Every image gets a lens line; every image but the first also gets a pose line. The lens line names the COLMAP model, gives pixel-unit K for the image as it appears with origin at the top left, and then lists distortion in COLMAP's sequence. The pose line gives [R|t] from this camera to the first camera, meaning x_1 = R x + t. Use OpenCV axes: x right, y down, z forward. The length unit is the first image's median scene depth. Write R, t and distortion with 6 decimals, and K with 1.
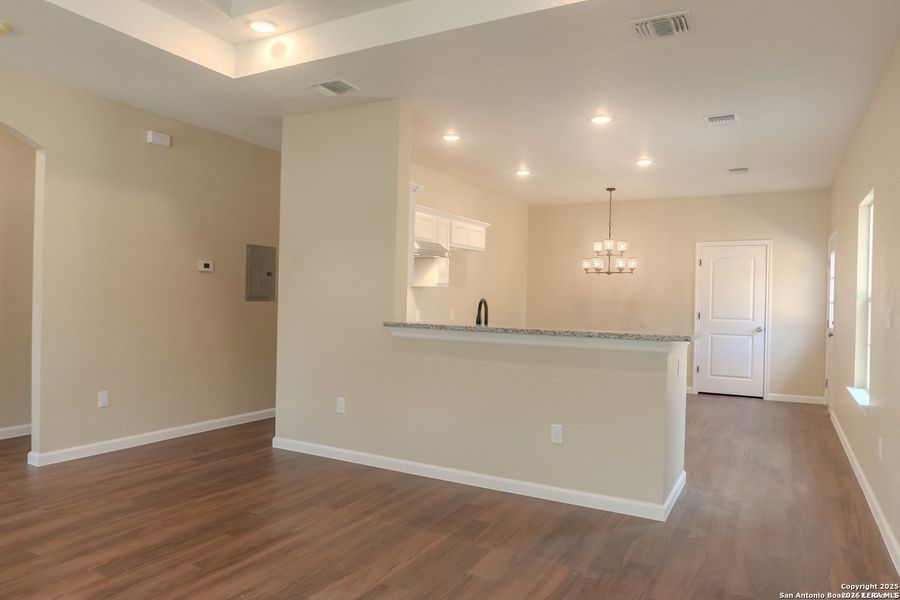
lens RADIAL K [[597.1, 0, 450.0], [0, 597.1, 300.0], [0, 0, 1]] dist [-0.006089, -0.003390]
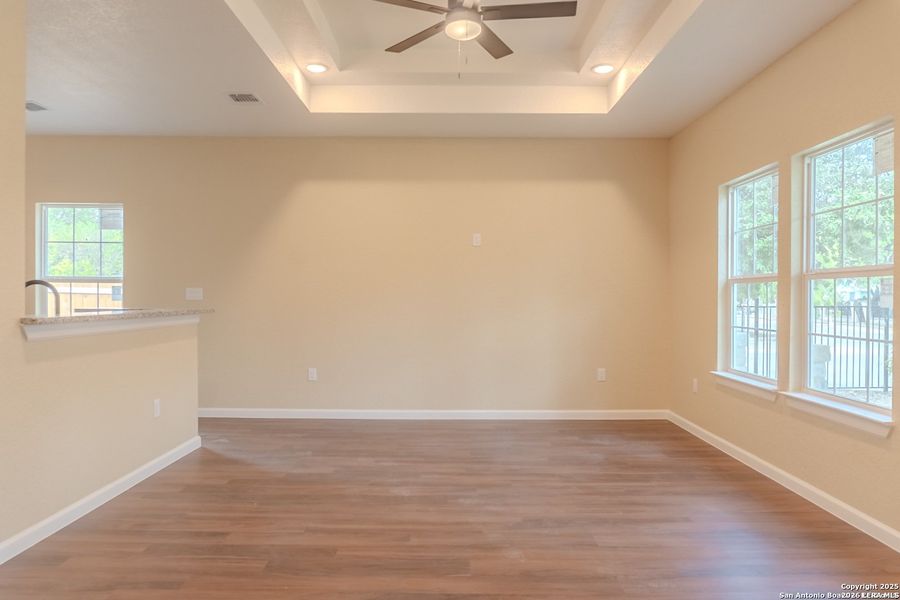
lens RADIAL K [[597.1, 0, 450.0], [0, 597.1, 300.0], [0, 0, 1]] dist [-0.006089, -0.003390]
pose [[-0.482891, -0.028318, 0.875223, -1.090359], [-0.011614, 0.999596, 0.025935, -0.003998], [-0.875604, 0.002359, -0.483025, 1.150148]]
